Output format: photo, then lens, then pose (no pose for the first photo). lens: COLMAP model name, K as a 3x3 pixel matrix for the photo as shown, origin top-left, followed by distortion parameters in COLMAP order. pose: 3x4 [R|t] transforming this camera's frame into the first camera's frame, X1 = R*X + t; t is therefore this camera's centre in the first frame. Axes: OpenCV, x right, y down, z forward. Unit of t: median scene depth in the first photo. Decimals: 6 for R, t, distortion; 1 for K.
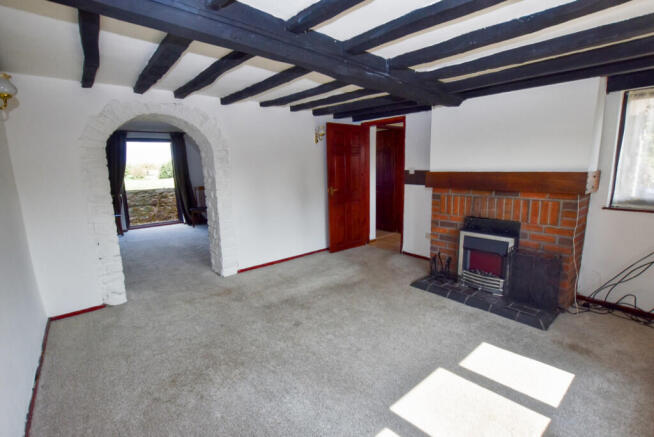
lens RADIAL K [[298.6, 0, 326.2], [0, 298.6, 219.0], [0, 0, 1]] dist [-0.003676, 0.000009]
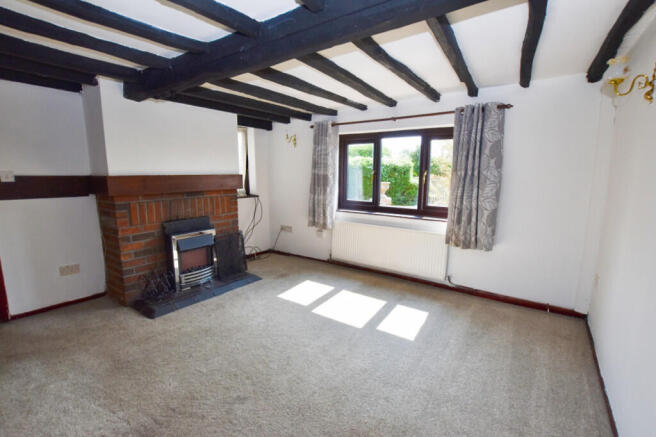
lens RADIAL K [[302.2, 0, 329.5], [0, 302.2, 218.6], [0, 0, 1]] dist [-0.003313, 0.000142]
pose [[-0.218184, -0.131518, 0.967005, -0.674128], [0.178567, 0.968769, 0.172048, -0.106358], [-0.959432, 0.210213, -0.187885, 0.784637]]
